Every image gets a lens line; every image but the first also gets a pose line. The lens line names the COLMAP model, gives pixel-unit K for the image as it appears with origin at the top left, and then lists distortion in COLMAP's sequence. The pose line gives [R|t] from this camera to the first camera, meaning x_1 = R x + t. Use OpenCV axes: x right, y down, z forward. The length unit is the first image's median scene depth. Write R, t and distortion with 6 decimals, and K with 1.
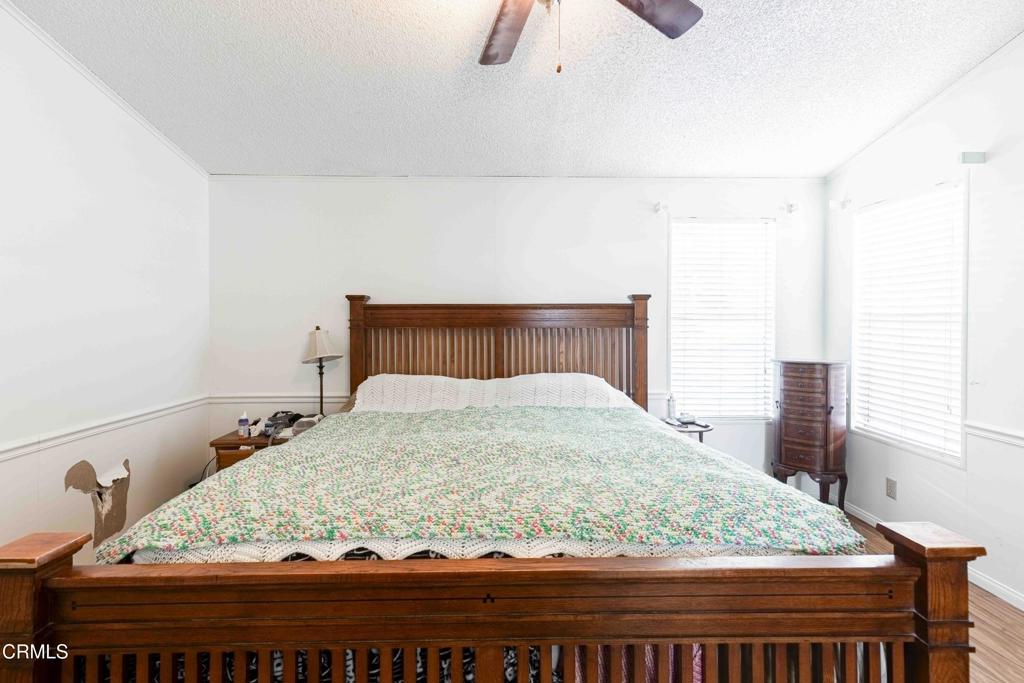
lens RADIAL K [[493.9, 0, 514.8], [0, 493.9, 318.4], [0, 0, 1]] dist [0.010087, -0.001853]
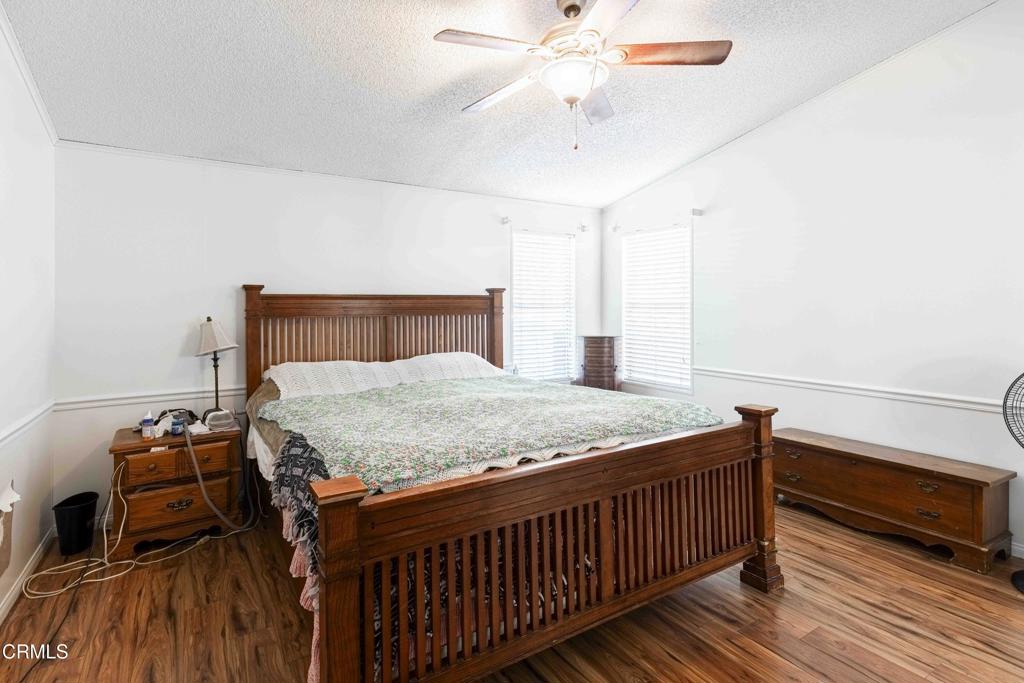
lens RADIAL K [[493.9, 0, 484.2], [0, 493.9, 299.5], [0, 0, 1]] dist [0.010087, -0.001853]
pose [[0.872924, 0.001691, 0.487853, -0.408453], [0.006936, 0.999850, -0.015877, 0.000819], [-0.487807, 0.017244, 0.872781, -0.095233]]
